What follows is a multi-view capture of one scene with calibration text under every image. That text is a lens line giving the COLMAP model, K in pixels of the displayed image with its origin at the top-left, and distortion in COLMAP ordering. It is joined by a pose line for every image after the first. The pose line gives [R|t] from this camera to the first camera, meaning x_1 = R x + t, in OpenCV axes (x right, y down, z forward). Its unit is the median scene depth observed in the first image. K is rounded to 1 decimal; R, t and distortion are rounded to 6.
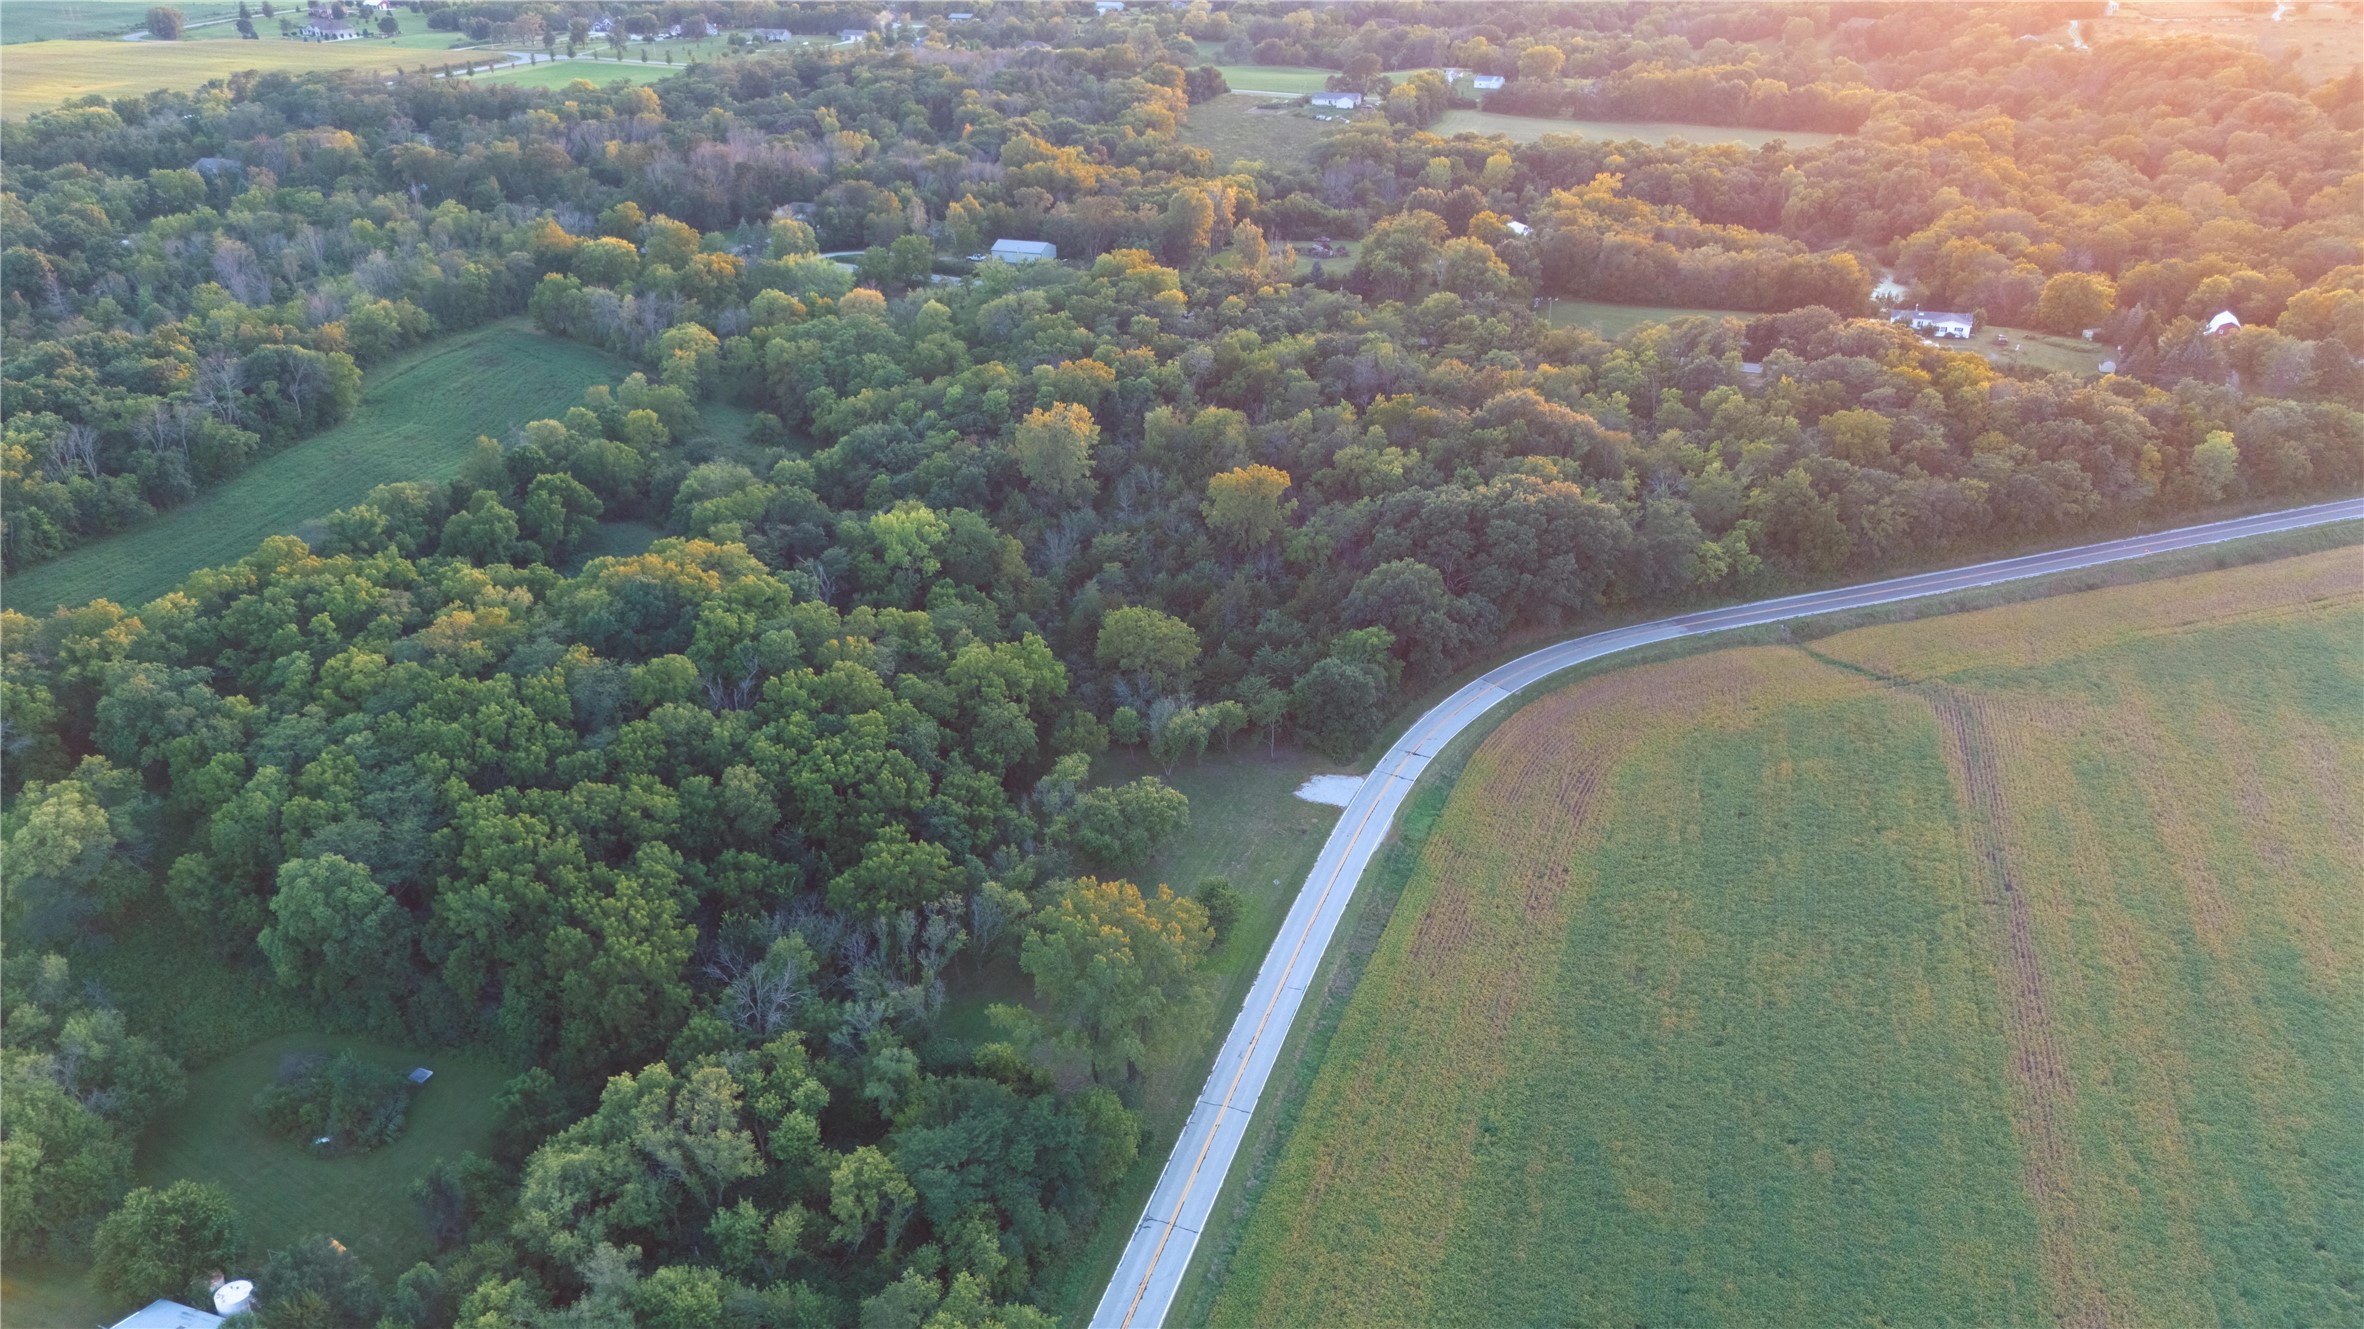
lens RADIAL K [[1730.6, 0, 1182.0], [0, 1730.6, 664.5], [0, 0, 1]] dist [0.114261, -0.217435]
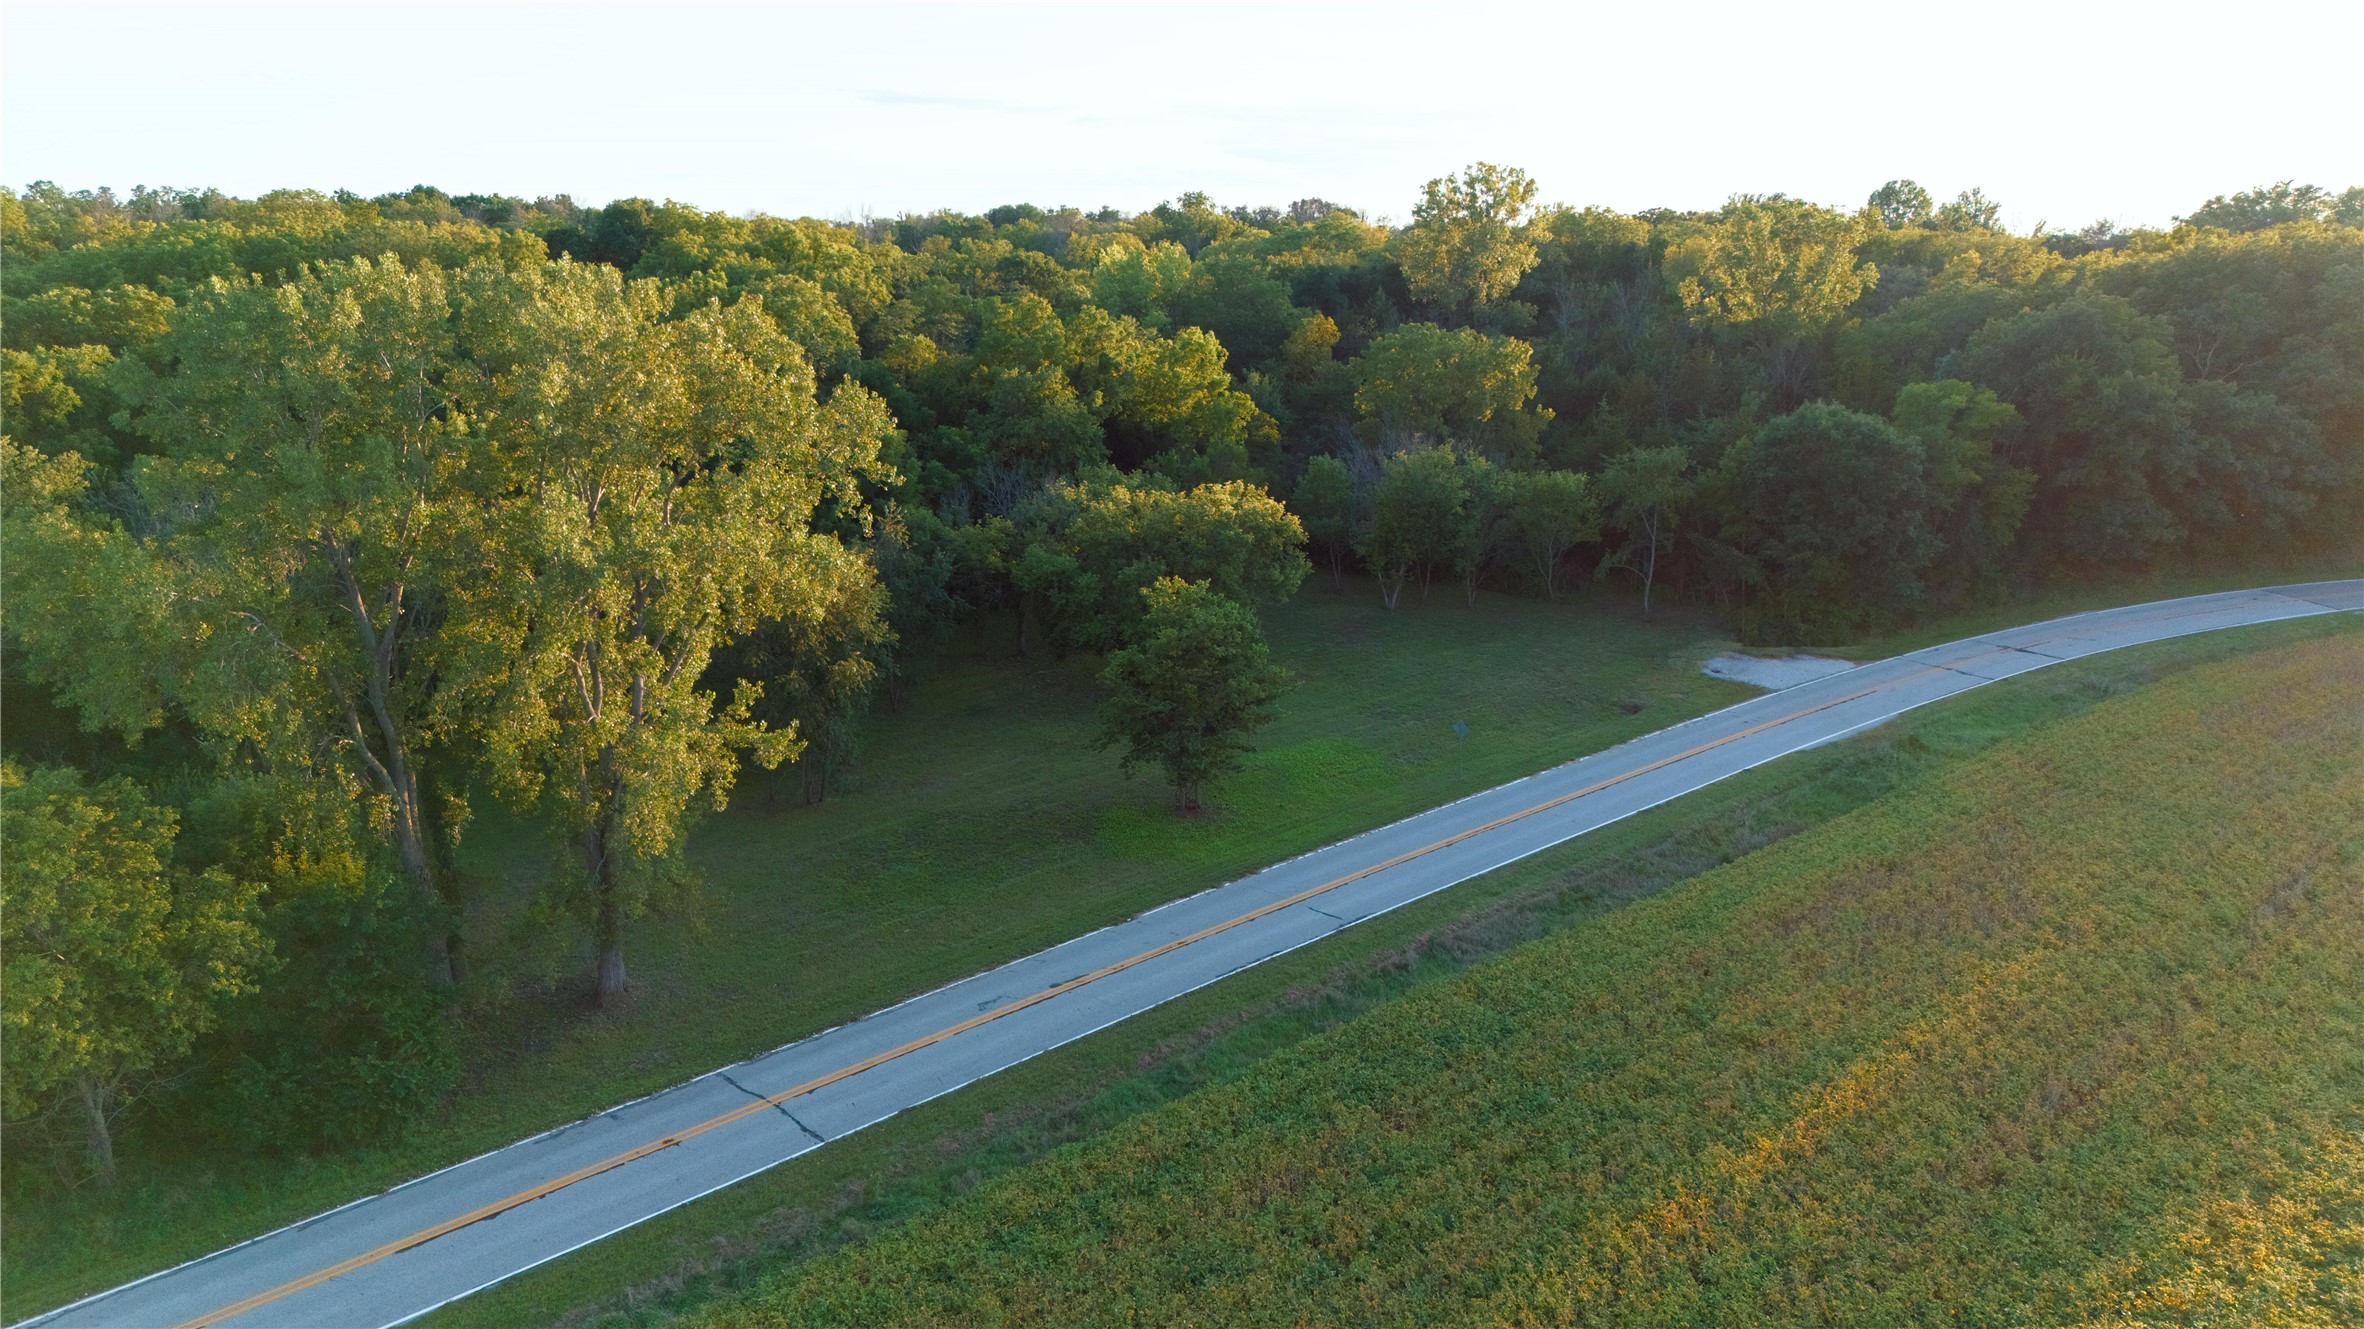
lens RADIAL K [[1745.2, 0, 1182.0], [0, 1745.2, 664.5], [0, 0, 1]] dist [0.056836, -0.049214]
pose [[0.891626, 0.109547, -0.439321, 0.149514], [-0.203368, 0.963802, -0.172416, 0.173770], [0.404531, 0.243075, 0.881629, 0.603185]]
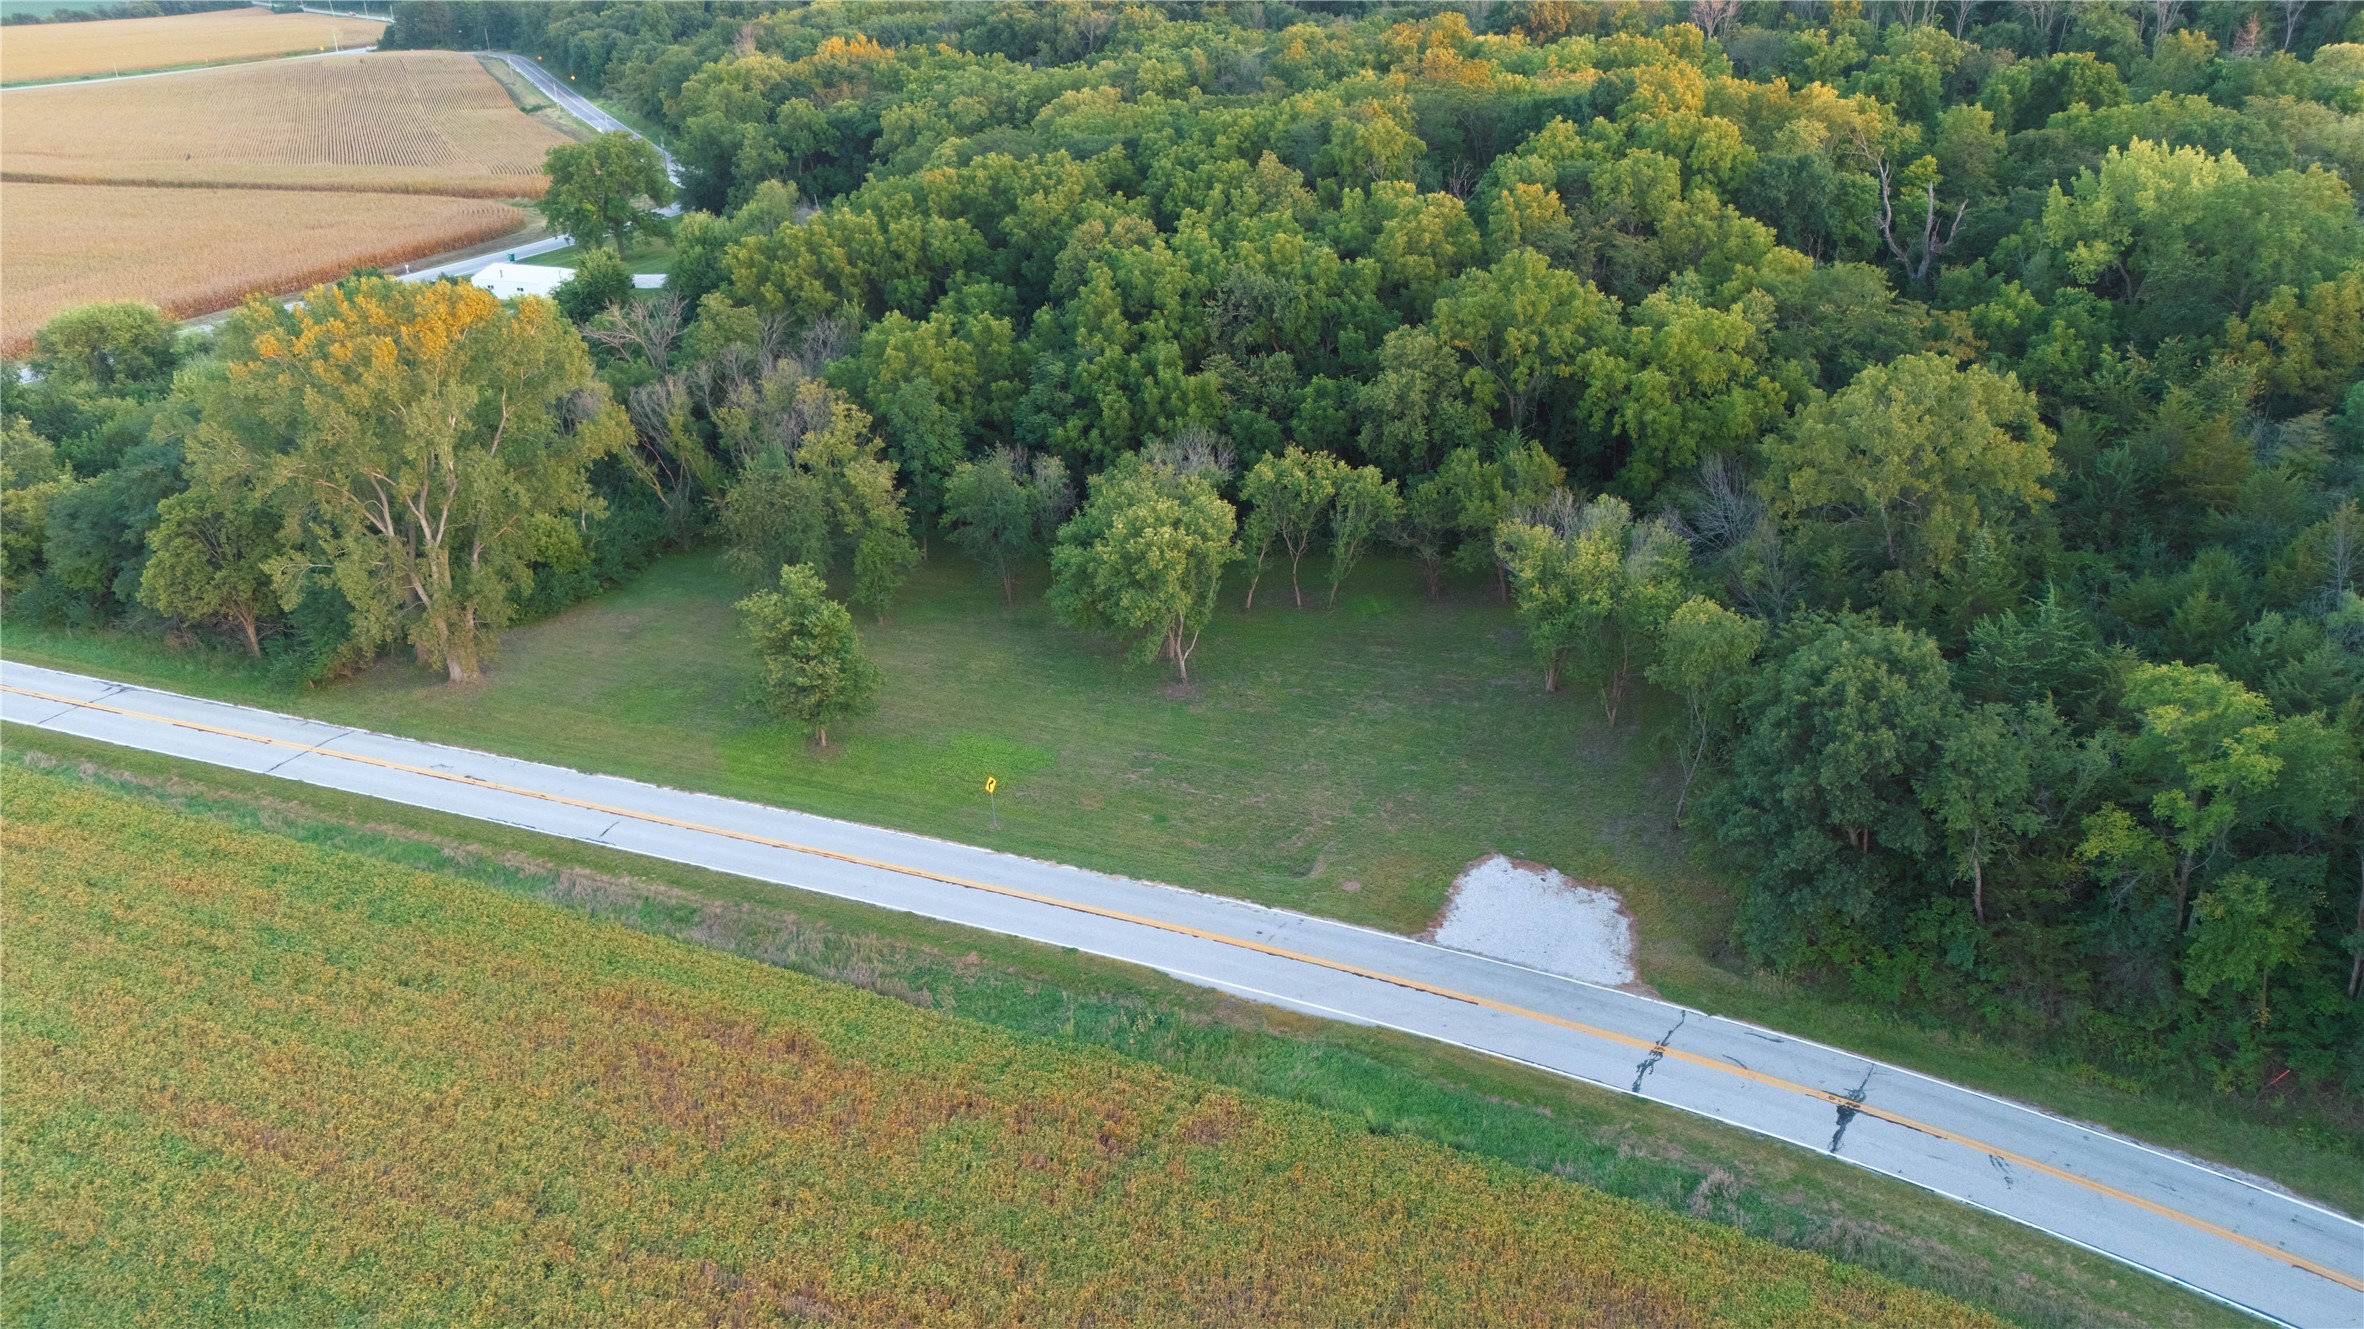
lens RADIAL K [[1738.3, 0, 1182.0], [0, 1738.3, 664.5], [0, 0, 1]] dist [0.060944, -0.052564]
pose [[-0.087706, 0.404235, -0.910441, 0.366572], [-0.409926, 0.818343, 0.402833, -0.066332], [0.907892, 0.408544, 0.093933, 0.918569]]
